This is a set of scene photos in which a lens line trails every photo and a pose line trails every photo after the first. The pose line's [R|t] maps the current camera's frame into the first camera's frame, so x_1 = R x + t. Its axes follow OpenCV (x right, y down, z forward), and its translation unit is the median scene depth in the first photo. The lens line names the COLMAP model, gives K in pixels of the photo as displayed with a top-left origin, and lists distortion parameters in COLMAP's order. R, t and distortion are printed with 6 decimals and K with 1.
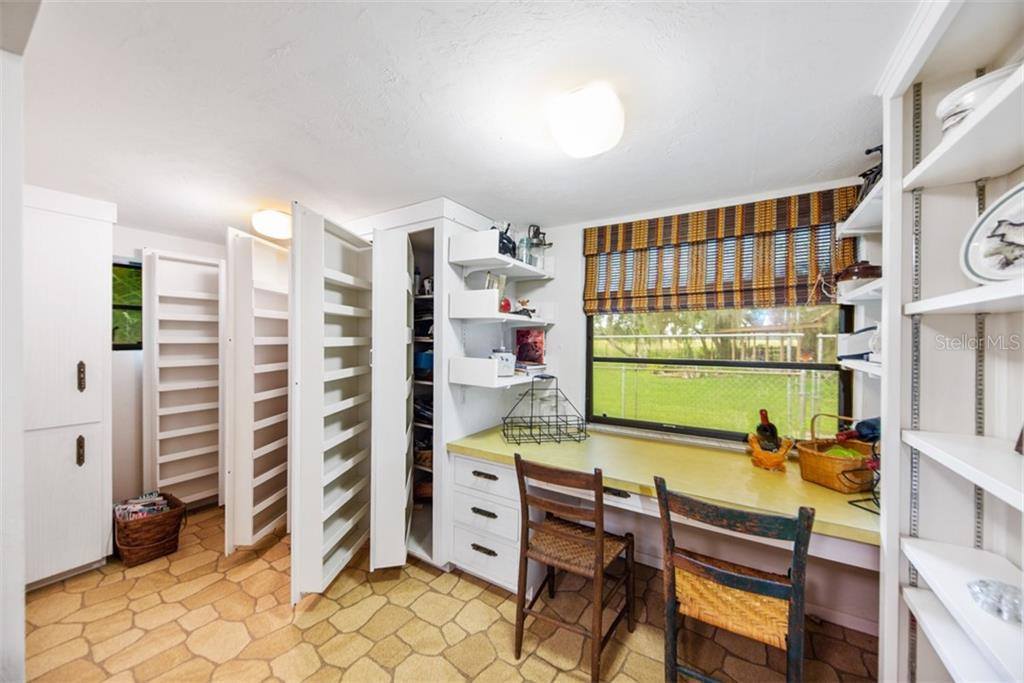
lens RADIAL K [[363.3, 0, 514.9], [0, 363.3, 343.6], [0, 0, 1]] dist [-0.001149, 0.000050]
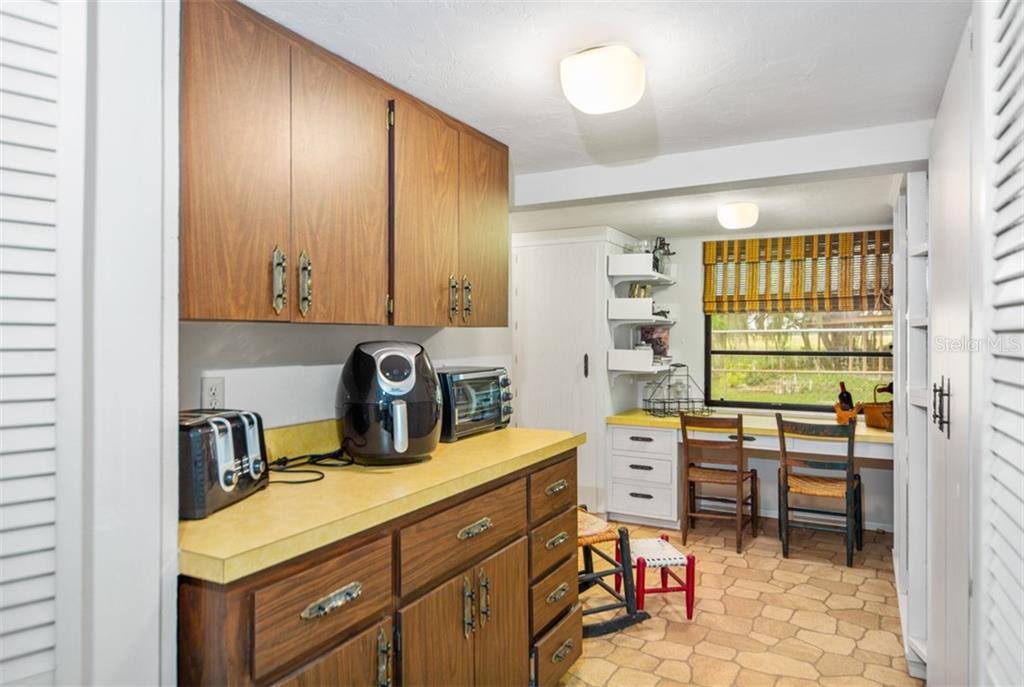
lens RADIAL K [[652.0, 0, 512.8], [0, 652.0, 340.5], [0, 0, 1]] dist [0.007130, 0.000288]
pose [[0.998417, -0.003909, 0.056104, -0.565313], [0.004206, 0.999978, -0.005180, 0.014083], [-0.056082, 0.005407, 0.998412, -1.111632]]
